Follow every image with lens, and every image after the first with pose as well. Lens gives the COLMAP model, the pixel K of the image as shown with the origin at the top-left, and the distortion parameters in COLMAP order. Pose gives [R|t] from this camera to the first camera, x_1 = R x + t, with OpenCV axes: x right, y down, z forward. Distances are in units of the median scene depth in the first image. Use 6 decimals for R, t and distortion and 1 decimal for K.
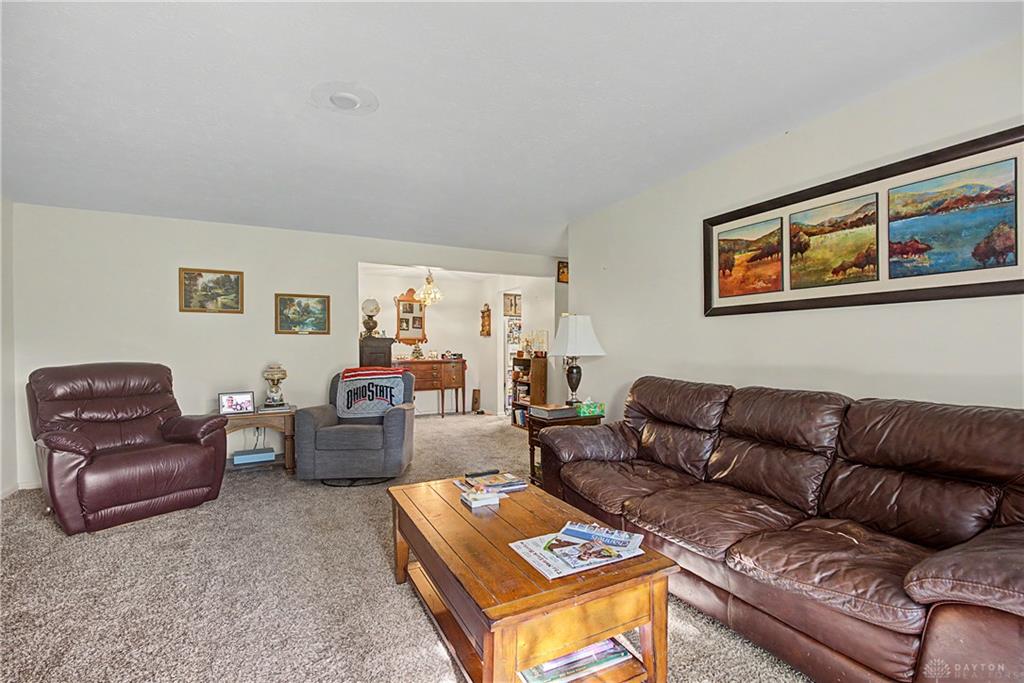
lens RADIAL K [[462.8, 0, 511.9], [0, 462.8, 343.4], [0, 0, 1]] dist [-0.013680, 0.000395]
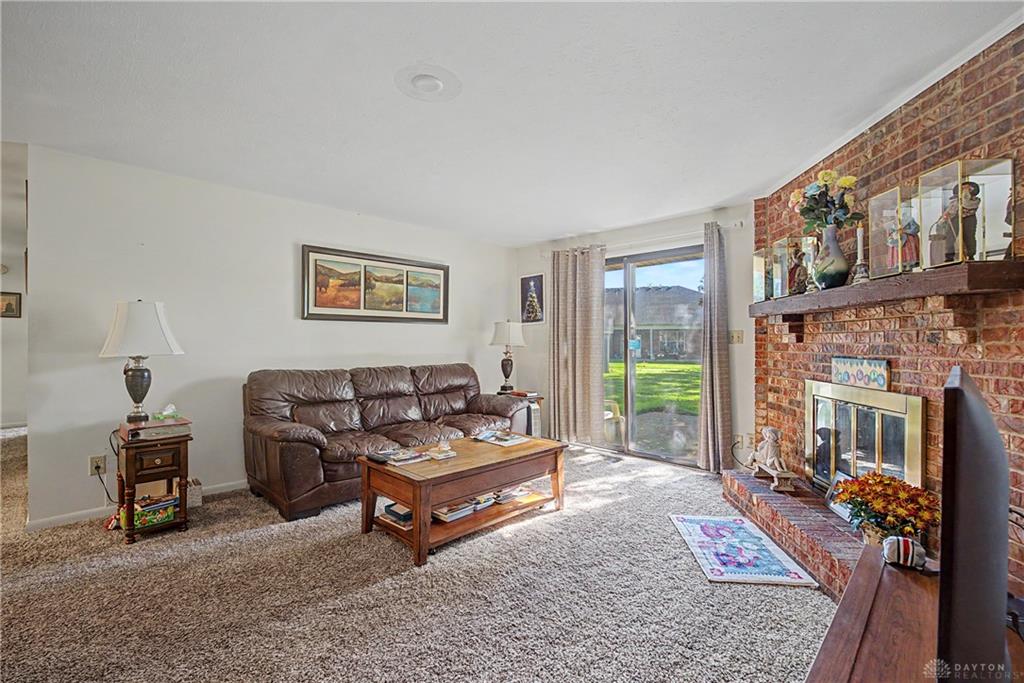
lens RADIAL K [[462.8, 0, 512.7], [0, 462.8, 343.3], [0, 0, 1]] dist [-0.013680, 0.000395]
pose [[-0.326548, 0.008207, 0.945145, -1.093974], [0.001706, 0.999966, -0.008094, 0.021319], [-0.945179, -0.001031, -0.326551, 0.962788]]
